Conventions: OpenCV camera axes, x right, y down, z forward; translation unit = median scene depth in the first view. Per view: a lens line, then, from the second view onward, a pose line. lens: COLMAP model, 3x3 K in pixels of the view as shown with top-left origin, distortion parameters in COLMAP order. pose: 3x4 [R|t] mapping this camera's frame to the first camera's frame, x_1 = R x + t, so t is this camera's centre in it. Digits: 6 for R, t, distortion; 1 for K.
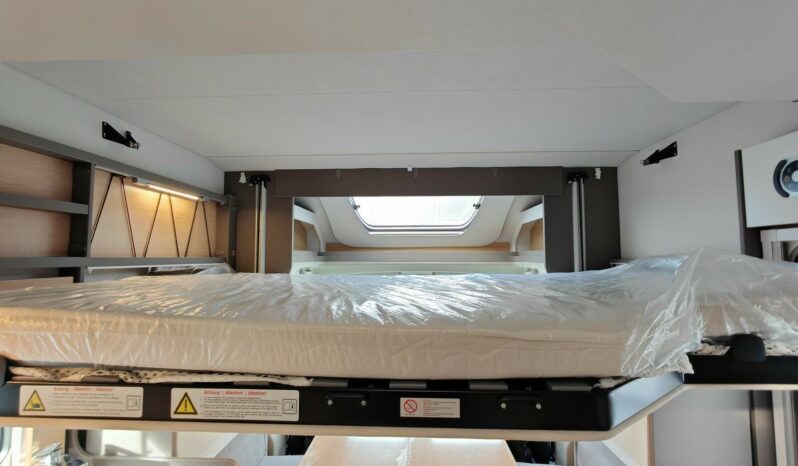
lens RADIAL K [[369.3, 0, 398.0], [0, 369.3, 235.1], [0, 0, 1]] dist [0.001897, 0.000491]
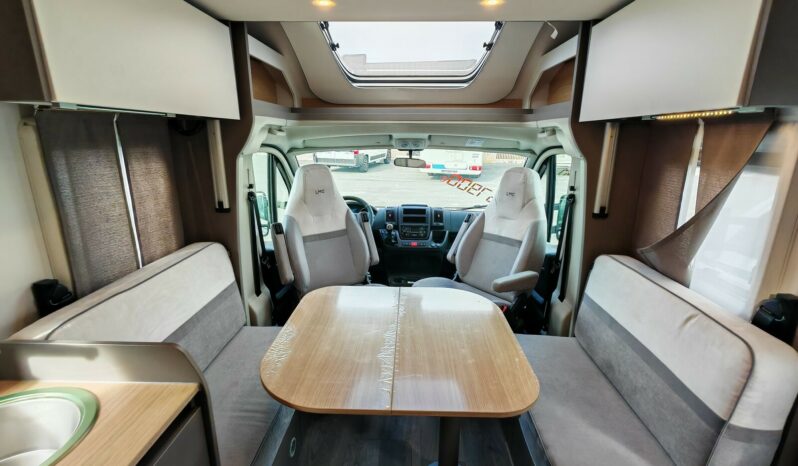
lens RADIAL K [[369.3, 0, 398.9], [0, 369.3, 233.1], [0, 0, 1]] dist [0.001897, 0.000491]
pose [[0.999758, 0.002761, 0.021831, 0.007805], [-0.009477, 0.949393, 0.313947, 0.053386], [-0.019860, -0.314078, 0.949190, 0.134252]]
